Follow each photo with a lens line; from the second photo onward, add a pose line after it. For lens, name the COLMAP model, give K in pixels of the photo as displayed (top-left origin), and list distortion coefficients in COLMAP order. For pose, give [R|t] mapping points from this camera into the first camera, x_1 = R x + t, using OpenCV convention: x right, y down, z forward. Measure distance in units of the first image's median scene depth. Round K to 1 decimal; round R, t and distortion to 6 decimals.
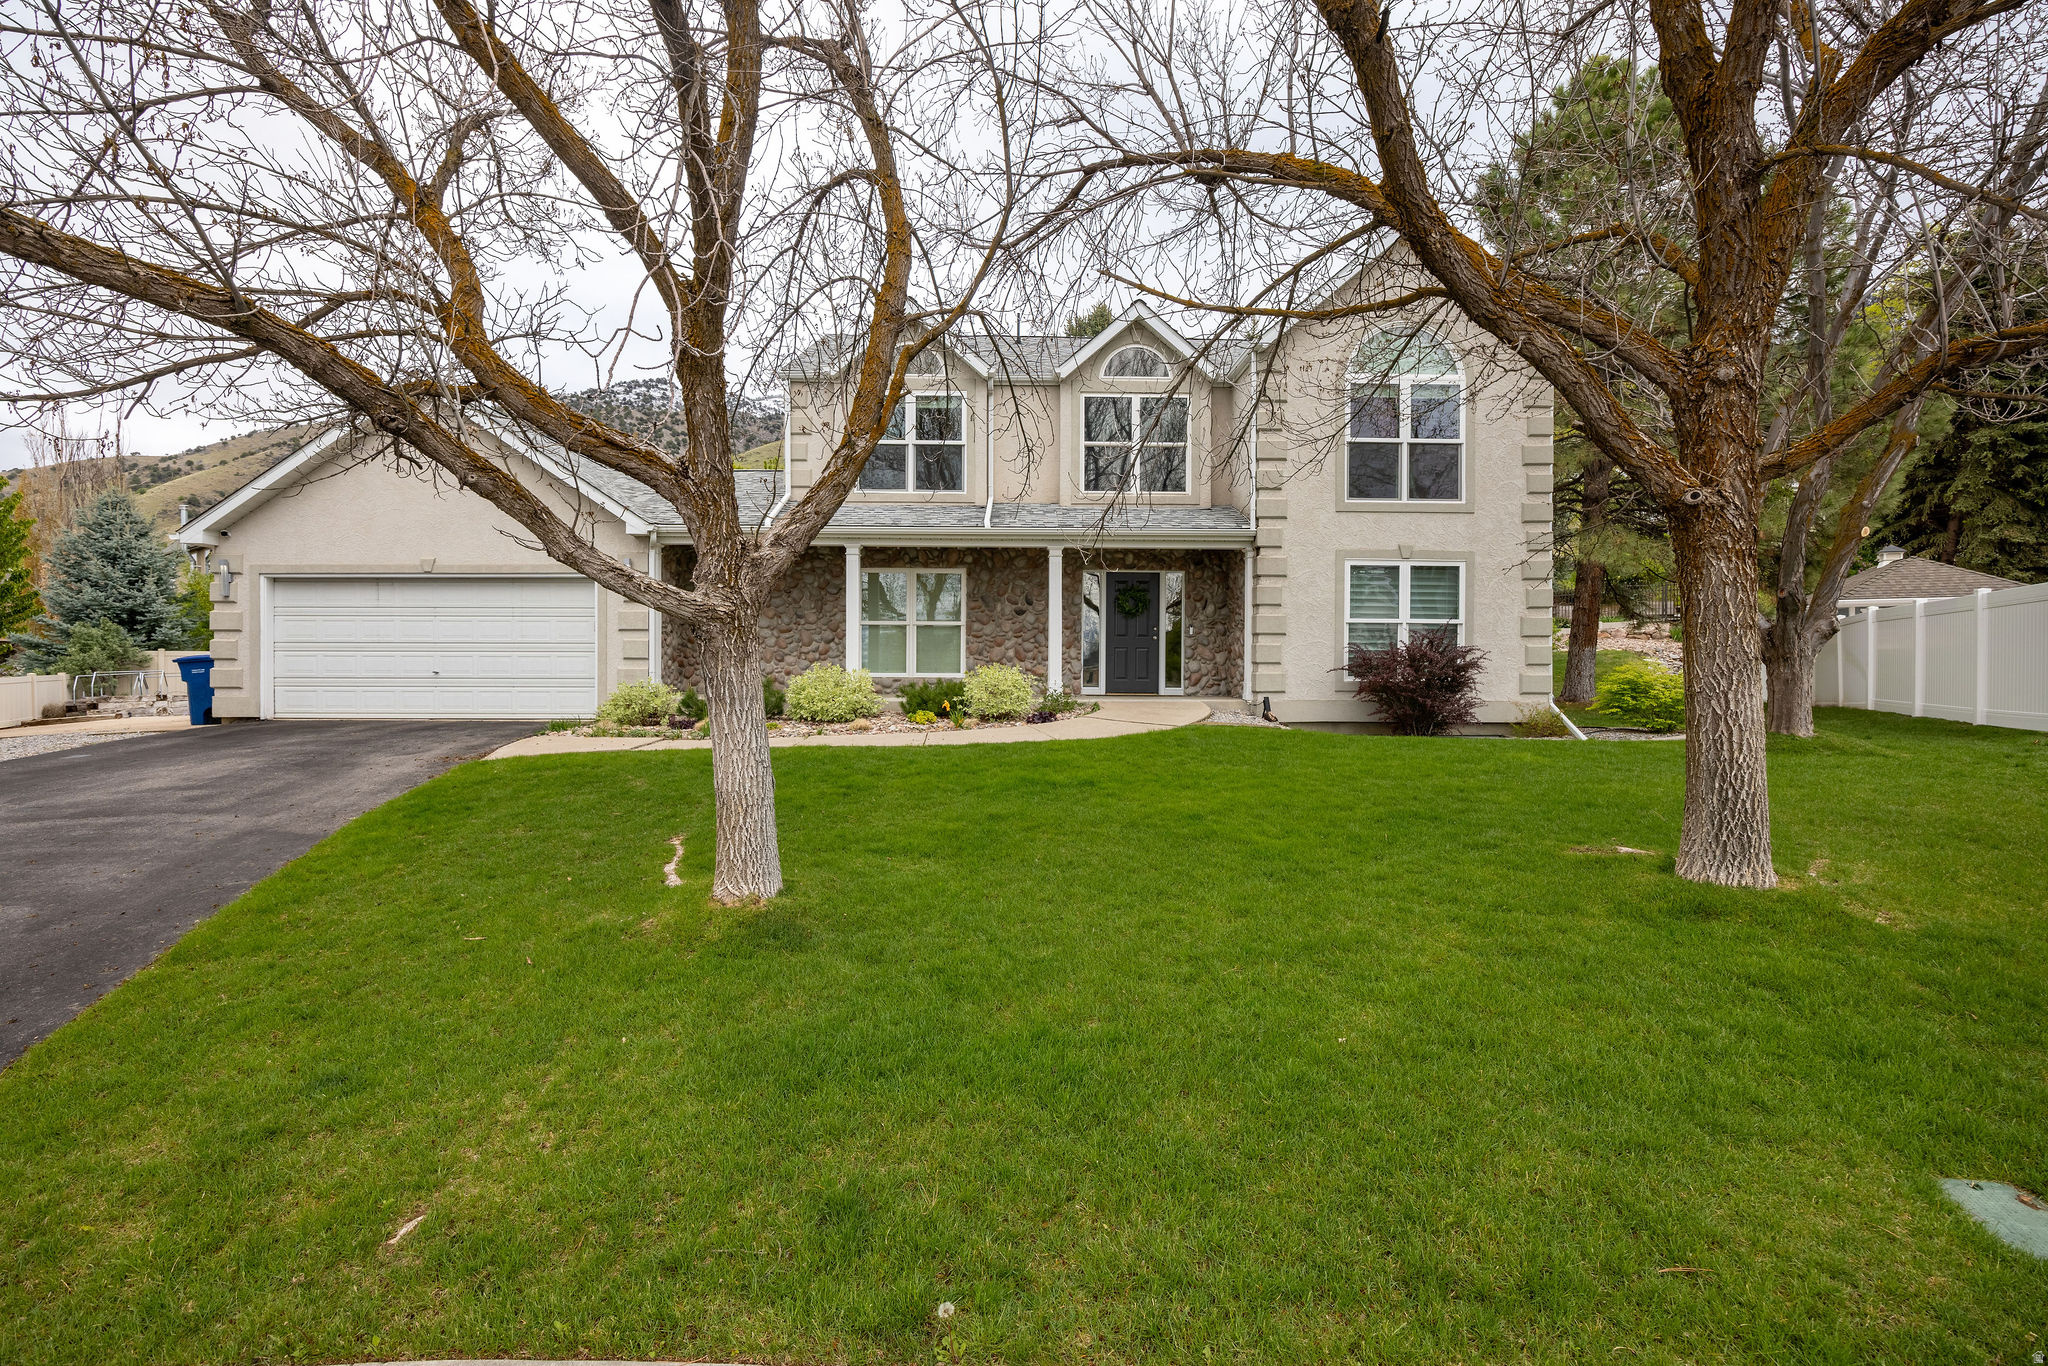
lens RADIAL K [[894.9, 0, 1005.7], [0, 894.9, 683.9], [0, 0, 1]] dist [-0.014071, 0.000758]
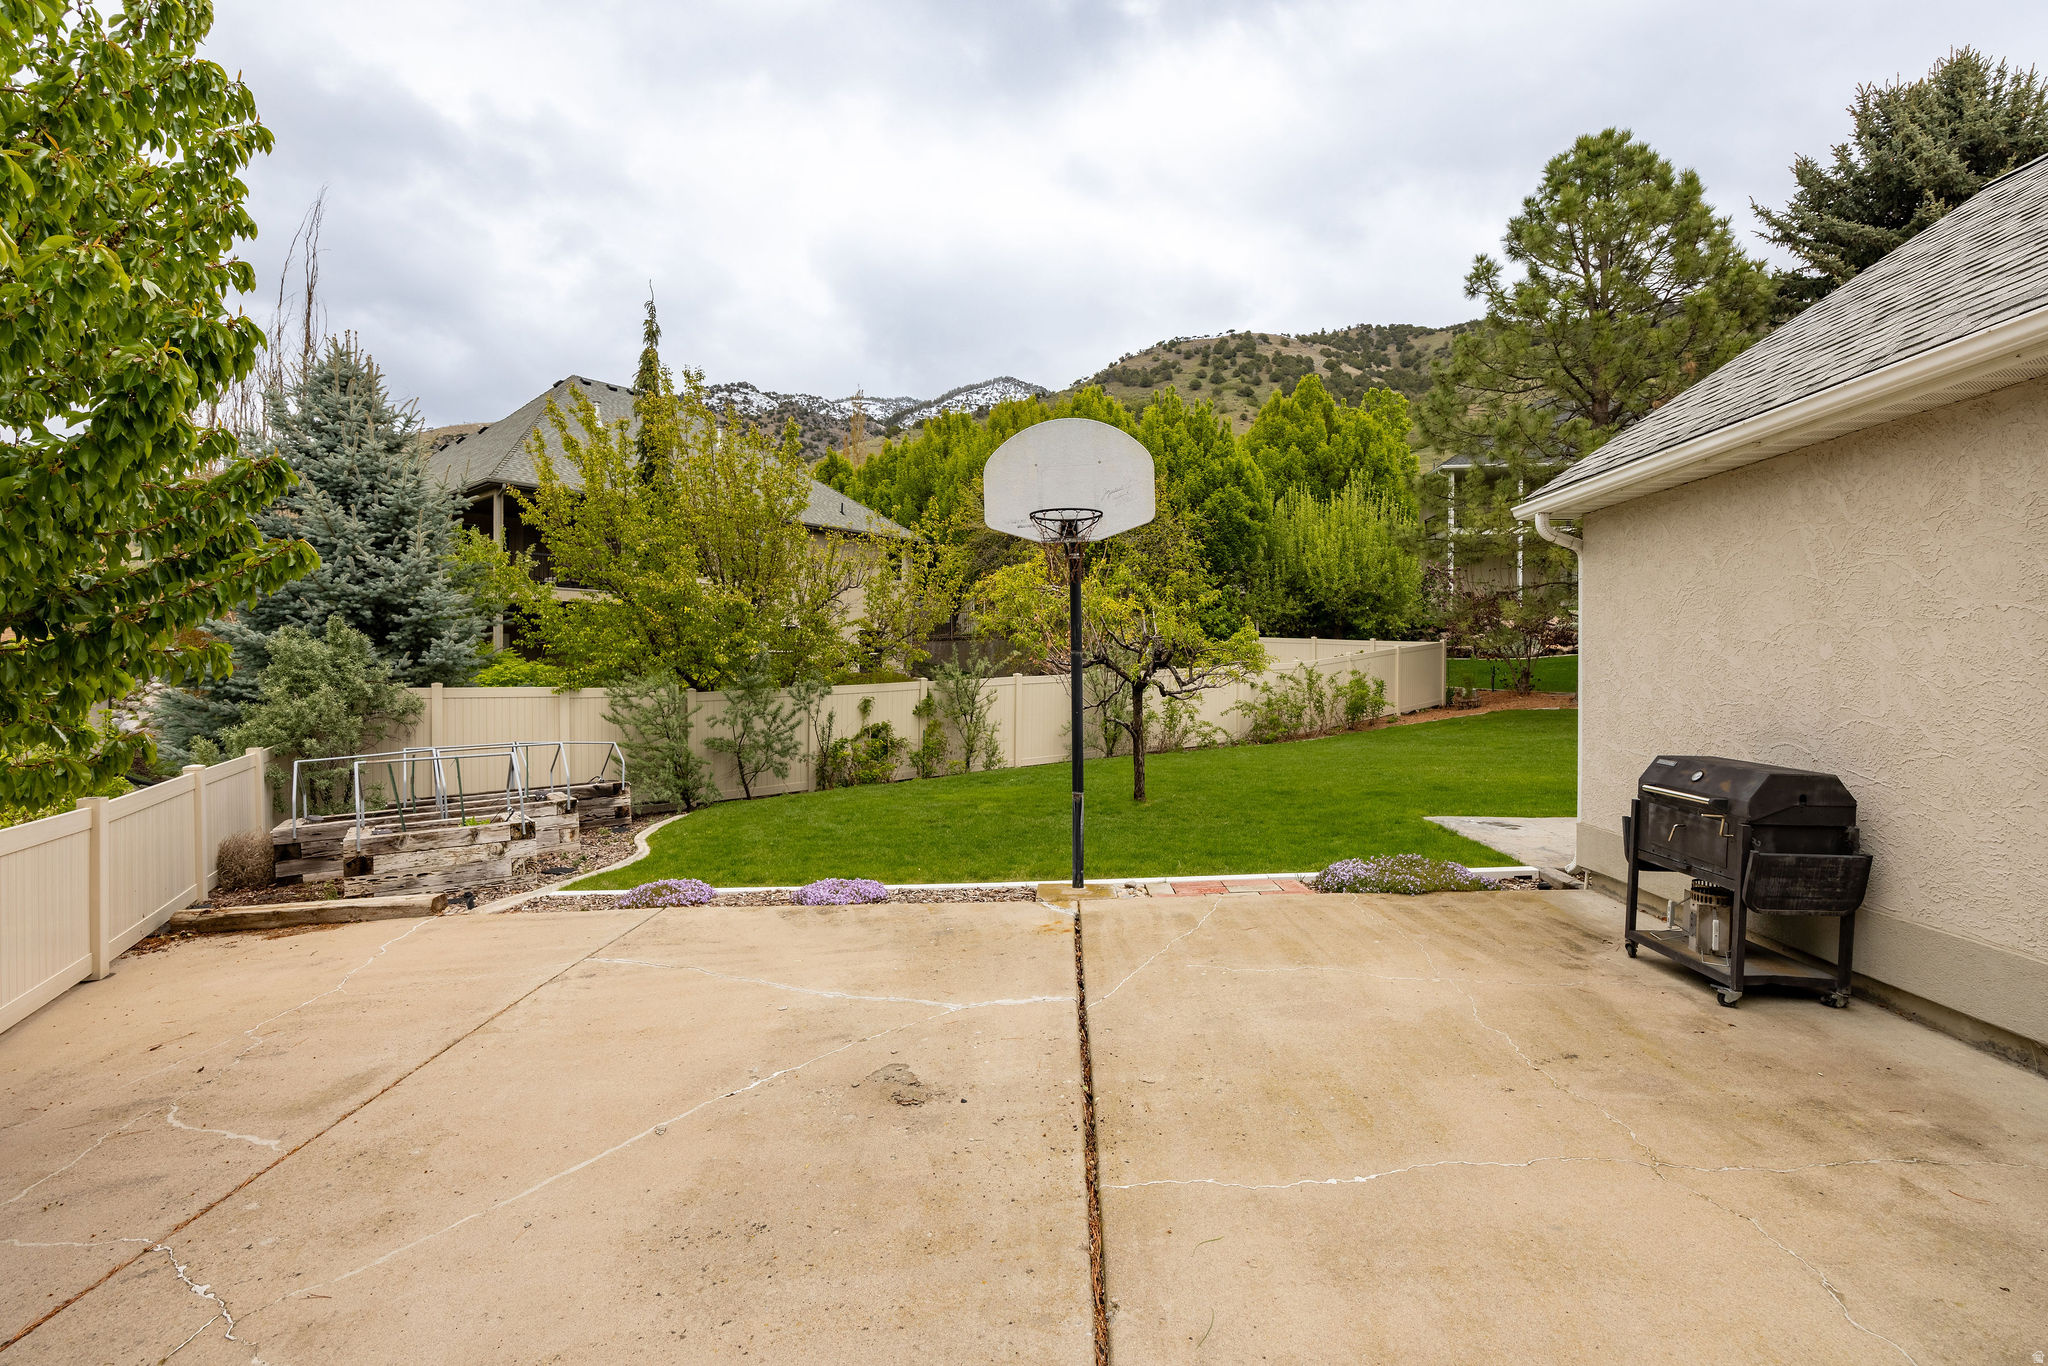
lens RADIAL K [[945.5, 0, 1029.5], [0, 945.5, 678.8], [0, 0, 1]] dist [-0.022283, -0.000034]
pose [[0.996873, -0.003646, -0.078942, -1.103911], [0.002468, 0.999884, -0.015013, -0.062107], [0.078988, 0.014771, 0.996766, 0.970790]]
